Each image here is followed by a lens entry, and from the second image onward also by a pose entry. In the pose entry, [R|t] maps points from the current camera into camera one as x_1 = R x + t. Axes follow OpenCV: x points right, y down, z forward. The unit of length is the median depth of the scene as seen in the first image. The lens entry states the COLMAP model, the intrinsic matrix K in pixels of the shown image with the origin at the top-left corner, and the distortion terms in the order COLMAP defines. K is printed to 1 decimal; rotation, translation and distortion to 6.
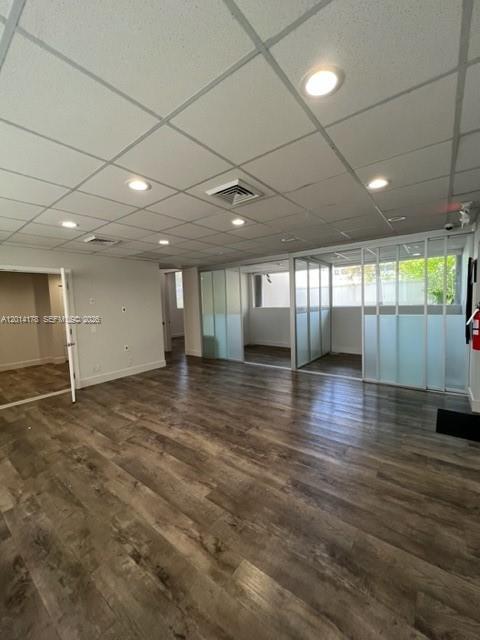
lens RADIAL K [[257.1, 0, 243.8], [0, 257.1, 315.9], [0, 0, 1]] dist [-0.001179, 0.000235]
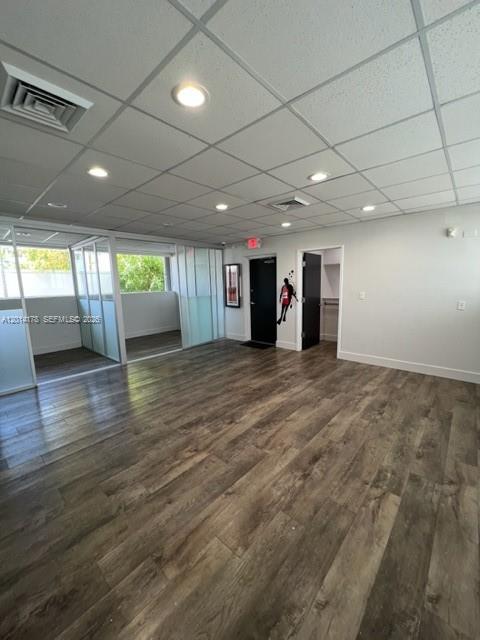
lens RADIAL K [[257.1, 0, 239.4], [0, 257.1, 315.1], [0, 0, 1]] dist [-0.001179, 0.000235]
pose [[0.083395, -0.094786, 0.991998, -1.722201], [0.077858, 0.993043, 0.088340, -0.019148], [-0.993470, 0.069868, 0.090194, 1.351822]]
